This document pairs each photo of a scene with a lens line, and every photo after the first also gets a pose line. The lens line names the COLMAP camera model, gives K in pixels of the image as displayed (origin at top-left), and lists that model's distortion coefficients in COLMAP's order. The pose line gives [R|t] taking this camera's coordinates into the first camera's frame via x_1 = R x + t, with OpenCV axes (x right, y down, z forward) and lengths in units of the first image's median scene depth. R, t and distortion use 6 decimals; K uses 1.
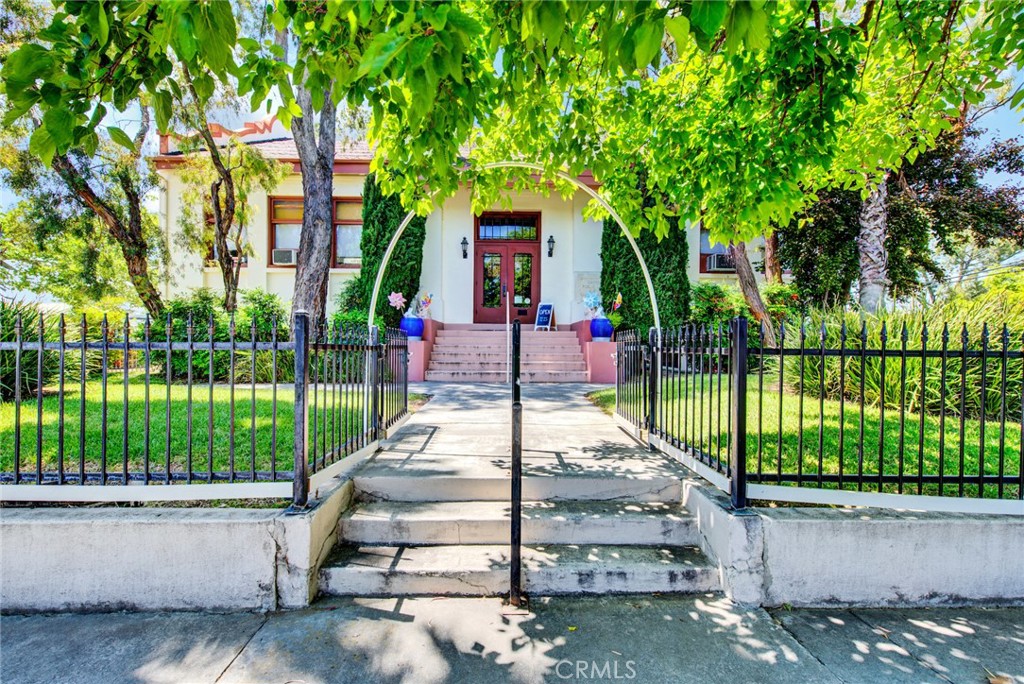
lens RADIAL K [[408.2, 0, 510.7], [0, 408.2, 349.8], [0, 0, 1]] dist [-0.000311, -0.000206]
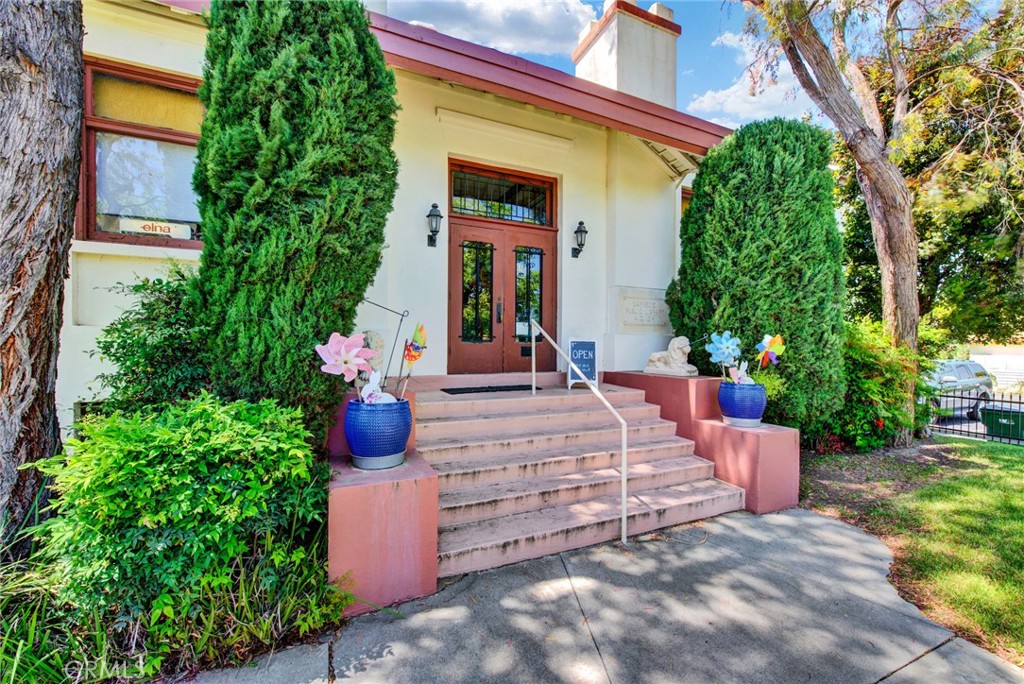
lens RADIAL K [[408.2, 0, 510.7], [0, 408.2, 349.8], [0, 0, 1]] dist [-0.000311, -0.000206]
pose [[0.920425, -0.005409, 0.390881, -0.227406], [0.003487, 0.999978, 0.005626, -0.102114], [-0.390903, -0.003815, 0.920424, 0.513241]]
